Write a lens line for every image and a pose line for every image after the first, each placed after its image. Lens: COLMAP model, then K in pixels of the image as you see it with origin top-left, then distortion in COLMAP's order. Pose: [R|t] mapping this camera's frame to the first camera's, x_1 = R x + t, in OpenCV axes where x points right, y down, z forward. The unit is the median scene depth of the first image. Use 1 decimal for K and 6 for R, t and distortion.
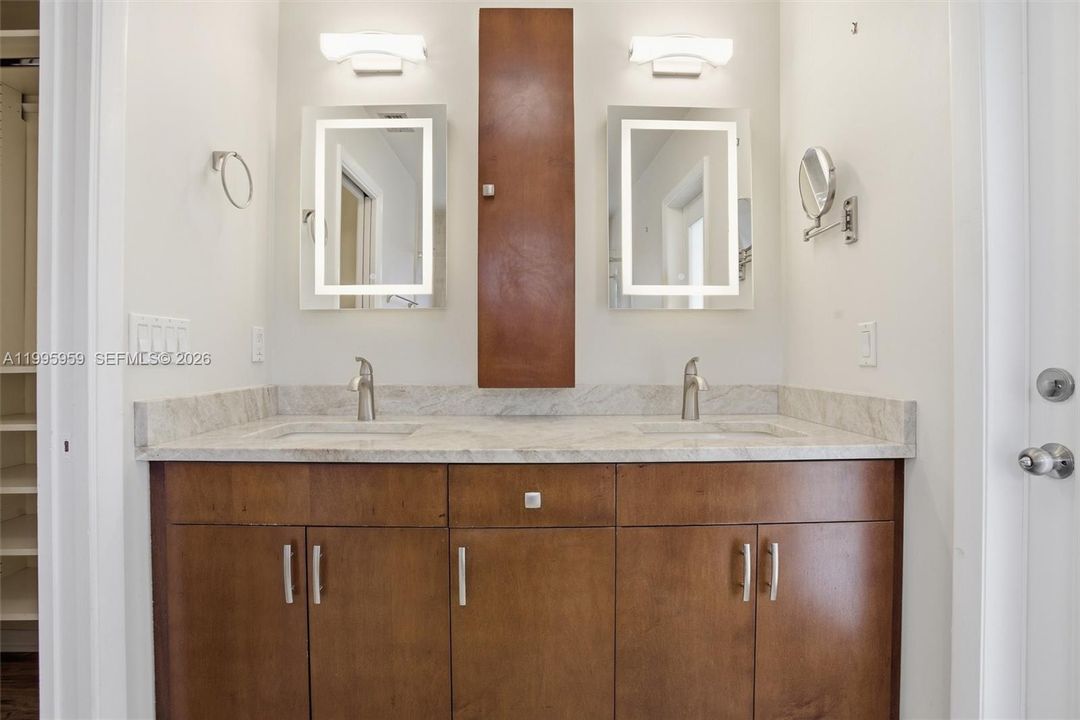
lens RADIAL K [[556.9, 0, 540.0], [0, 556.9, 360.0], [0, 0, 1]] dist [-0.065800, 0.000347]
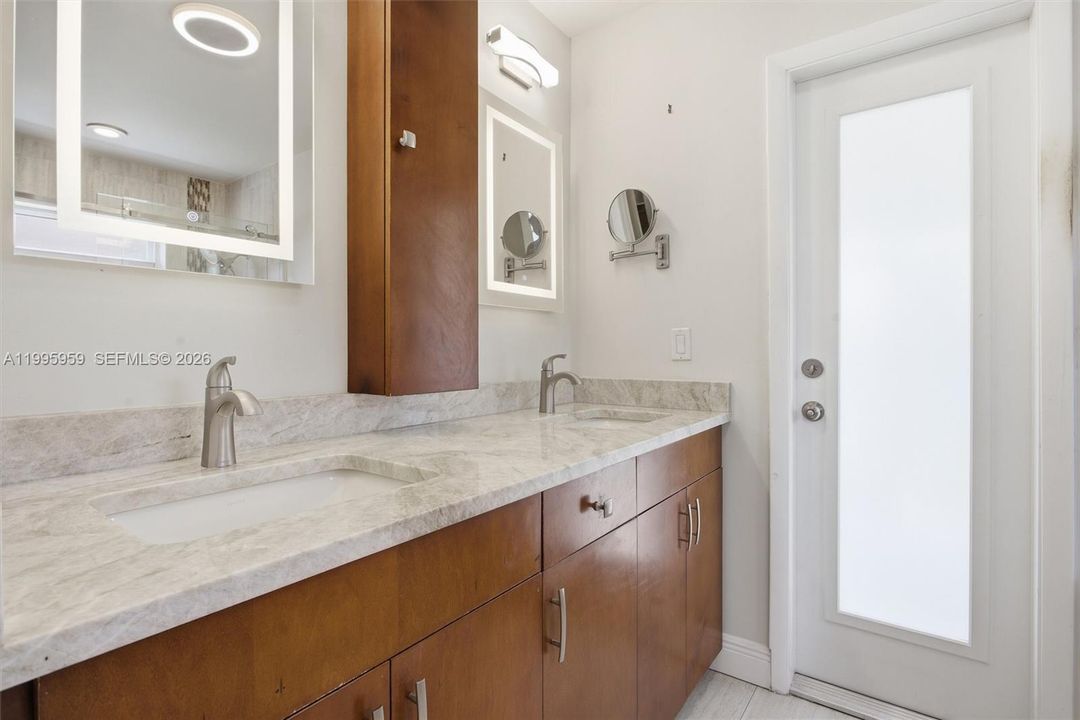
lens RADIAL K [[523.2, 0, 540.0], [0, 523.2, 360.0], [0, 0, 1]] dist [-0.002347, 0.000080]
pose [[0.598966, -0.012570, 0.800676, -0.615358], [0.012157, 0.999904, 0.006604, -0.001803], [-0.800682, 0.005778, 0.599061, 0.450164]]
